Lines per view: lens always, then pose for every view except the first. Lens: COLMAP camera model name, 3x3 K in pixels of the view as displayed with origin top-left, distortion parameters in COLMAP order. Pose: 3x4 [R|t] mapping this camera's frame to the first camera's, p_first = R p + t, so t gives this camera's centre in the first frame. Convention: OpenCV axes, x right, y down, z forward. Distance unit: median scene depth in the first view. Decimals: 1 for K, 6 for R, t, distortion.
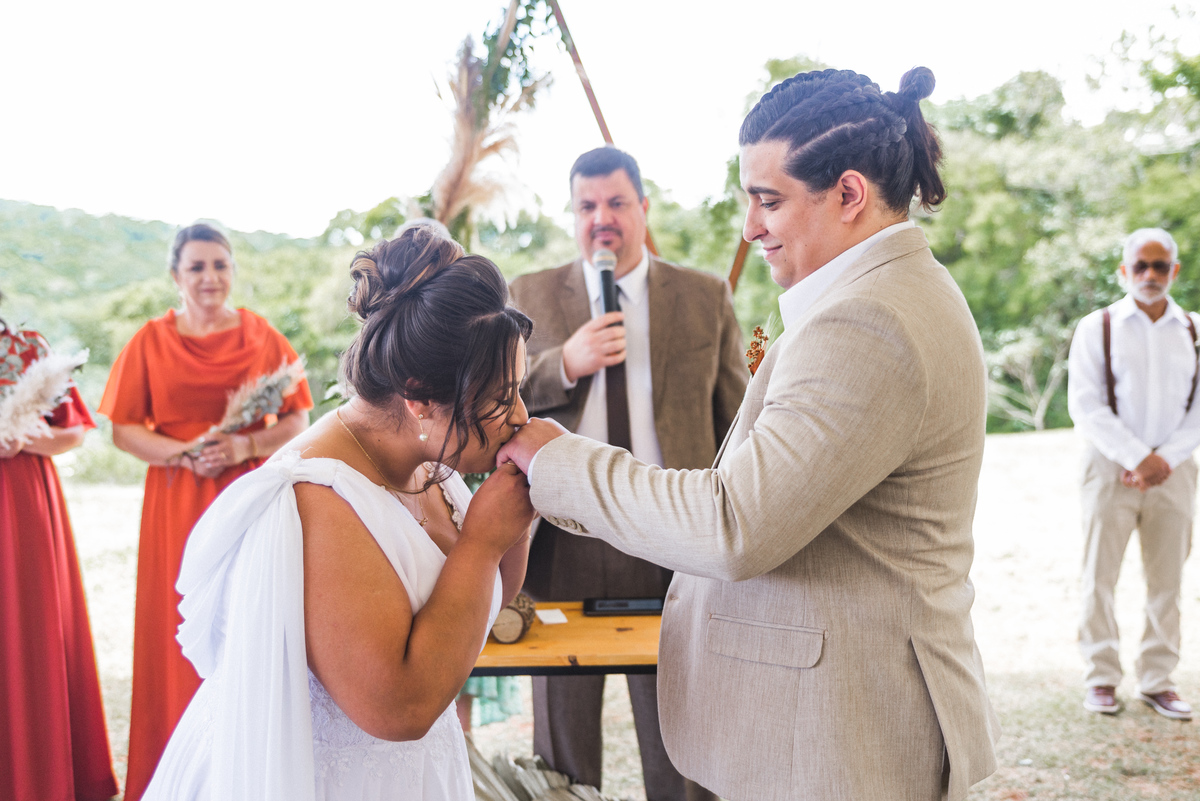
lens RADIAL K [[1238.1, 0, 600.0], [0, 1238.1, 400.5], [0, 0, 1]] dist [-0.055769, -0.010309]
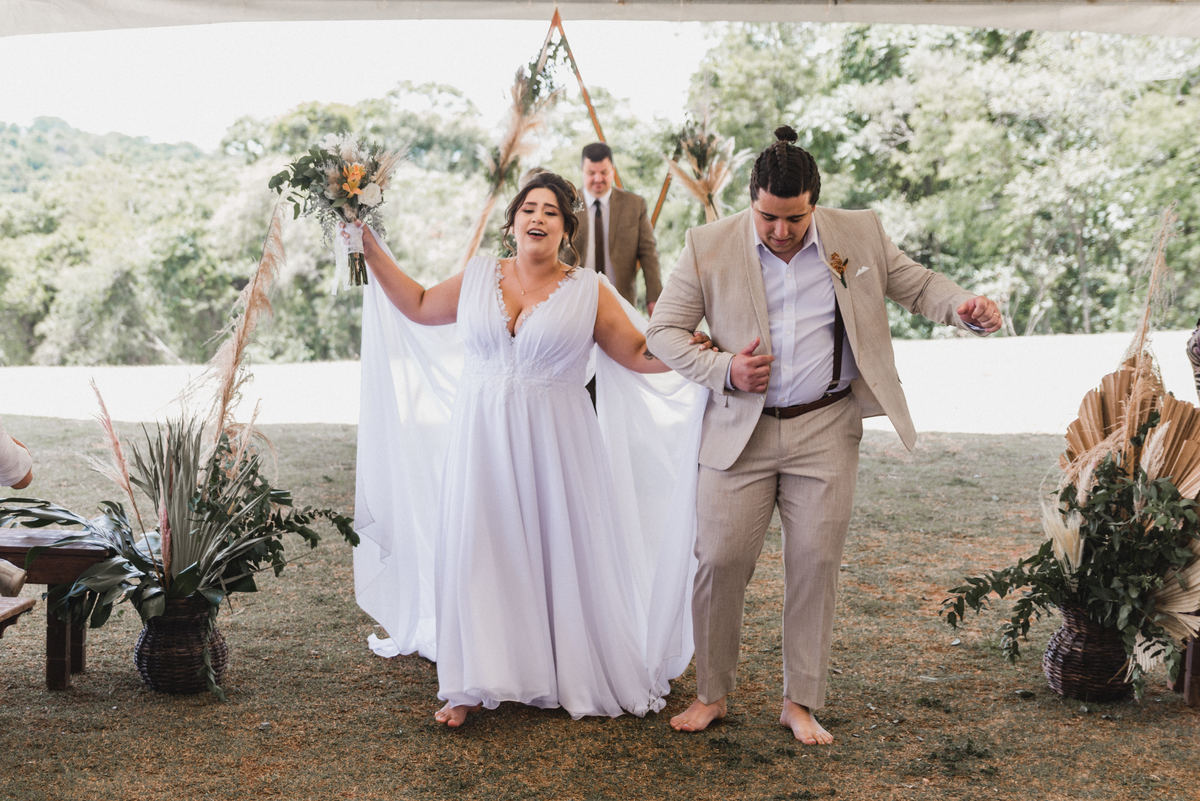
lens RADIAL K [[1727.5, 0, 500.5], [0, 1727.5, 352.8], [0, 0, 1]] dist [-0.040655, 0.034018]
pose [[0.999668, 0.023139, -0.011352, -0.026286], [-0.023285, 0.999646, -0.012858, 0.045098], [0.011051, 0.013118, 0.999853, -0.421067]]
